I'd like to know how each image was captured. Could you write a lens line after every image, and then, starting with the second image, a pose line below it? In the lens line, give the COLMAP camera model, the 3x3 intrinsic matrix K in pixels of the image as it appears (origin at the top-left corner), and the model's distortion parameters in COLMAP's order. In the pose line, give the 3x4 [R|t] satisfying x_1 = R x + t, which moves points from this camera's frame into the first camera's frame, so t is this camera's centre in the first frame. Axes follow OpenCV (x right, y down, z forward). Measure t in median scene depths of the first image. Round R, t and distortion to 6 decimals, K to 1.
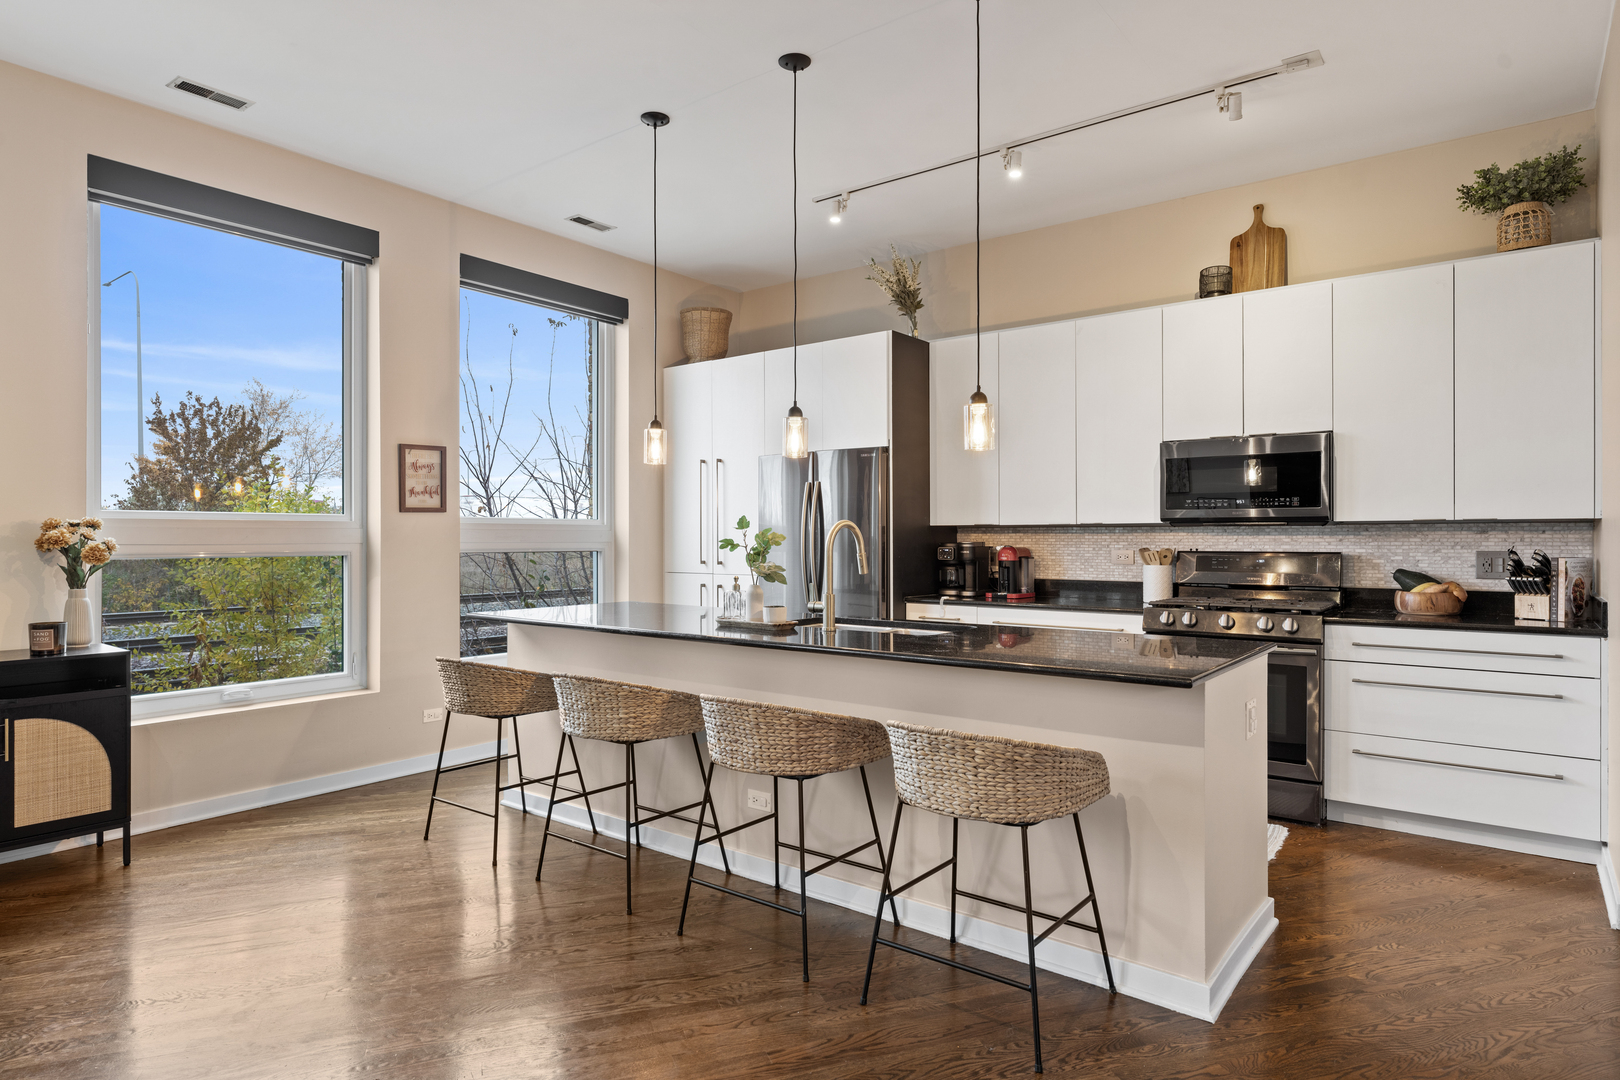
lens RADIAL K [[910.3, 0, 810.0], [0, 910.3, 540.0], [0, 0, 1]] dist [0.000818, 0.001506]
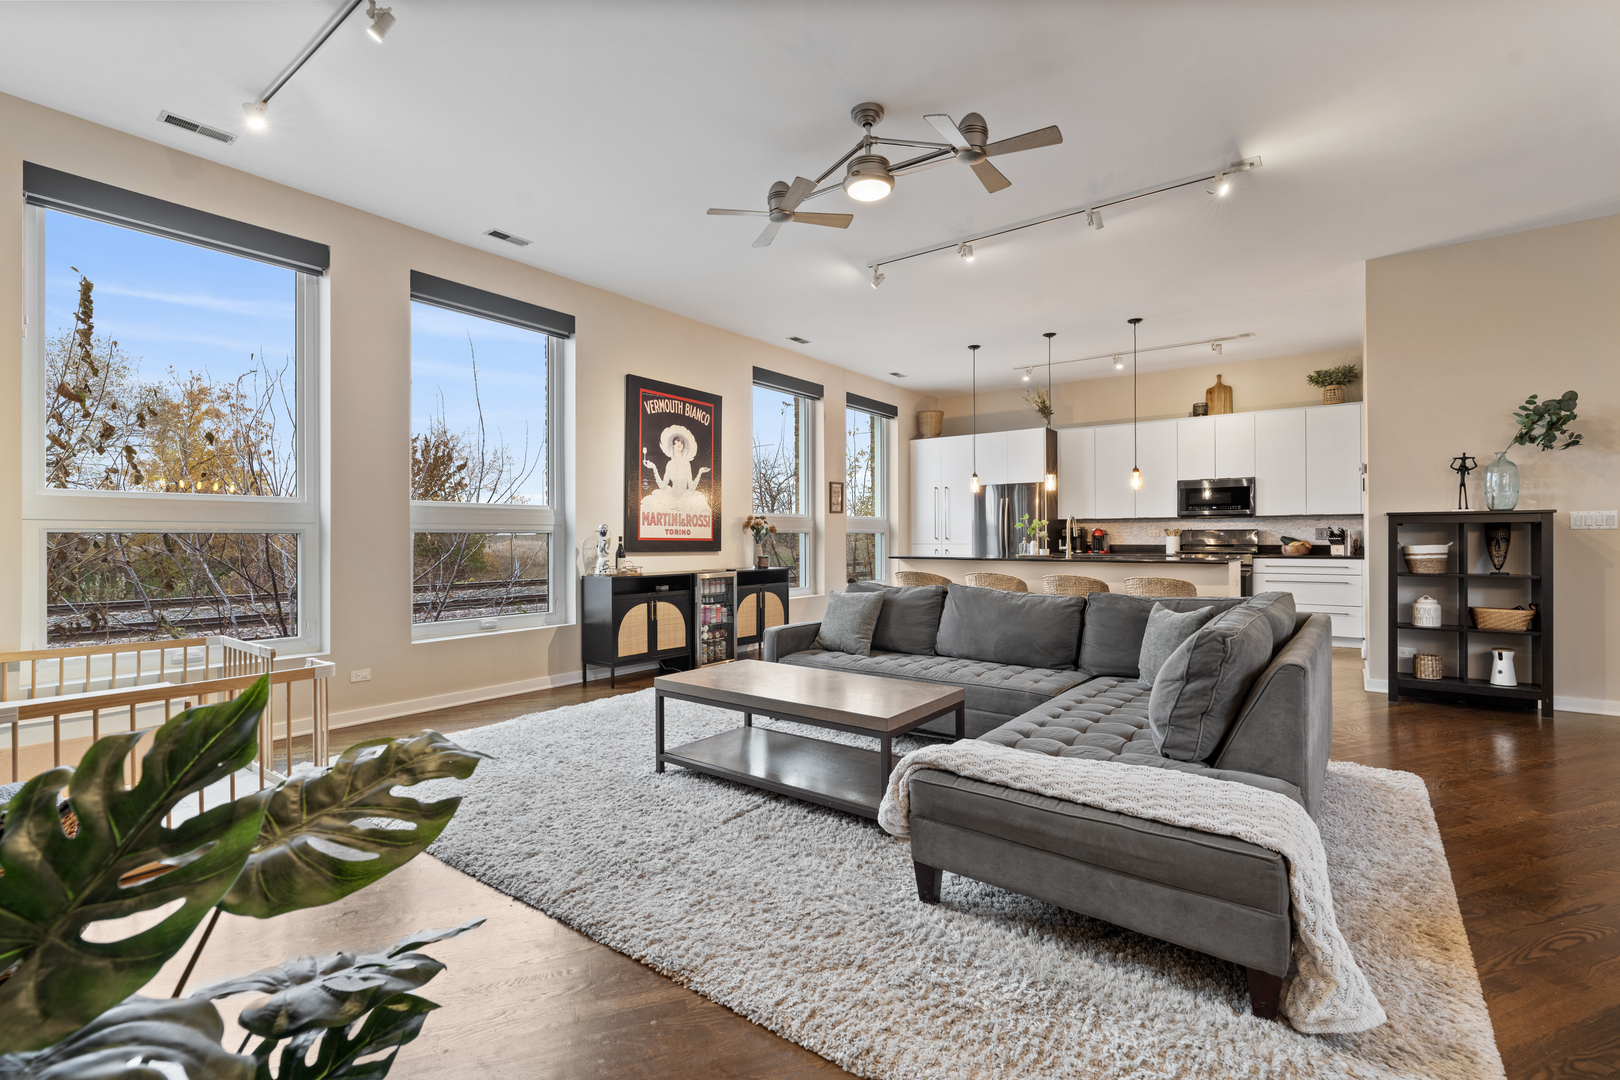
lens RADIAL K [[731.6, 0, 810.0], [0, 731.6, 540.0], [0, 0, 1]] dist [-0.001660, -0.000049]
pose [[0.999589, -0.003743, 0.028429, -0.580569], [0.003724, 0.999993, 0.000731, 0.033382], [-0.028431, -0.000625, 0.999596, -0.787581]]
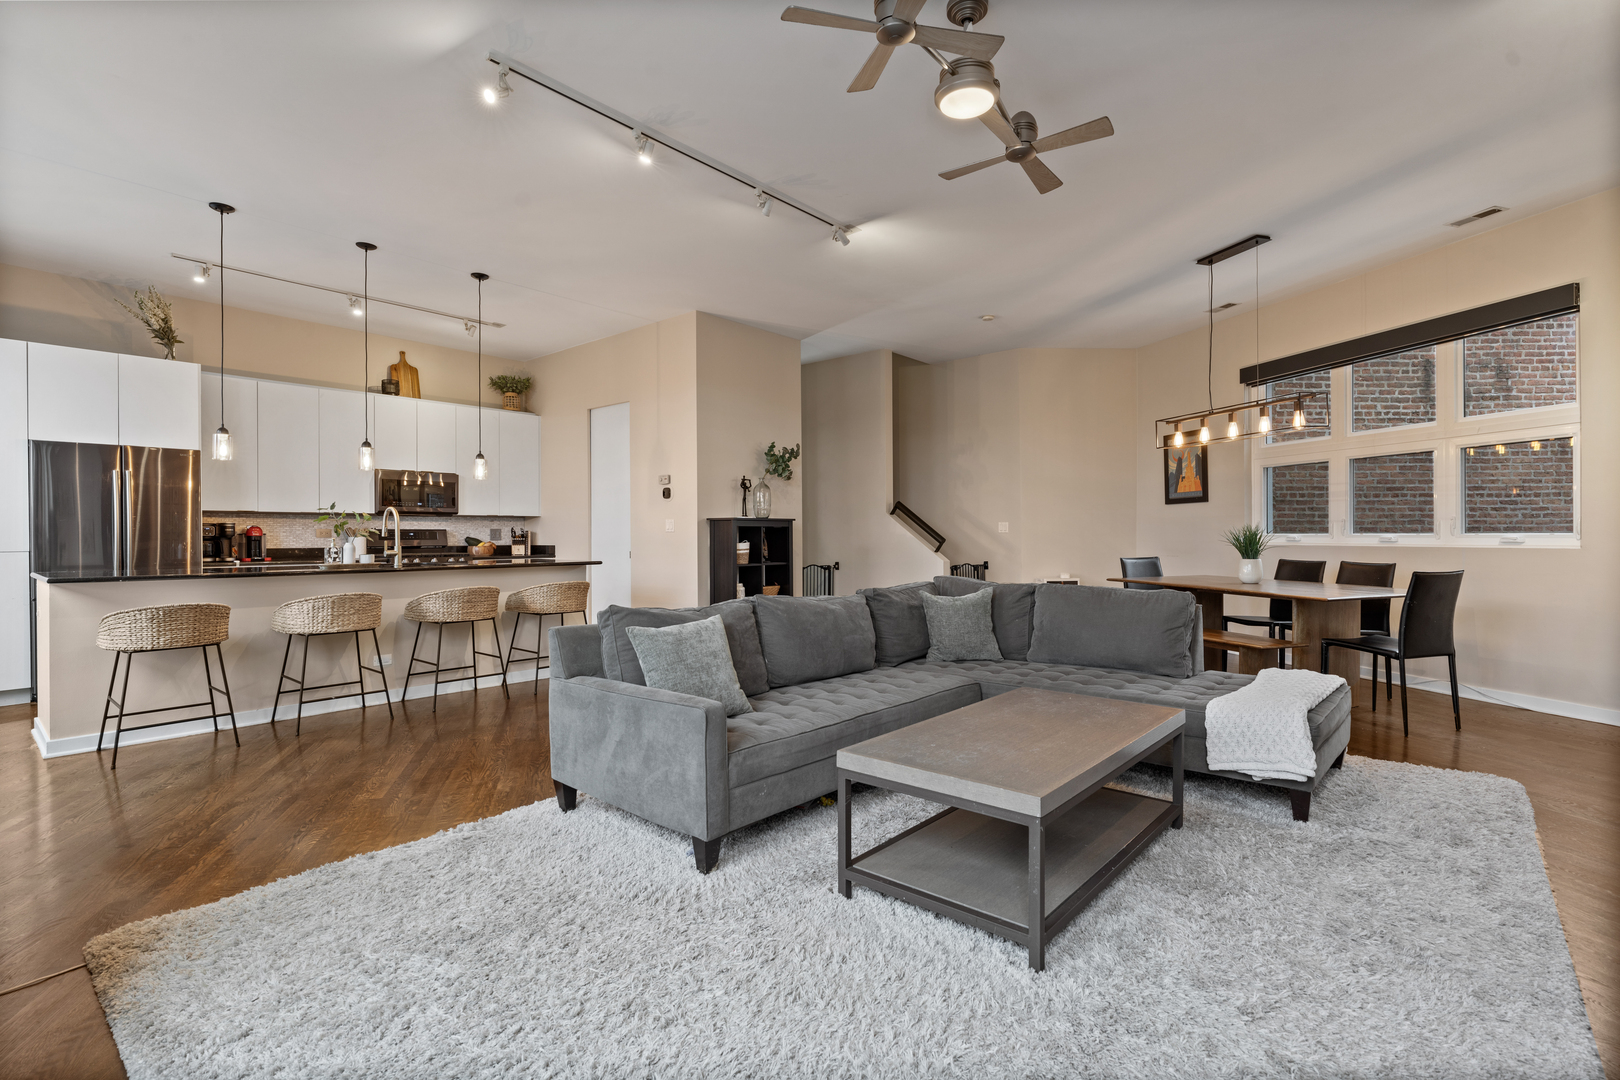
lens RADIAL K [[773.4, 0, 810.0], [0, 773.4, 540.0], [0, 0, 1]] dist [-0.000354, 0.000223]
pose [[0.035678, -0.005263, 0.999349, -1.159355], [0.006176, 0.999968, 0.005046, 0.032514], [-0.999344, 0.005992, 0.035710, 0.077393]]
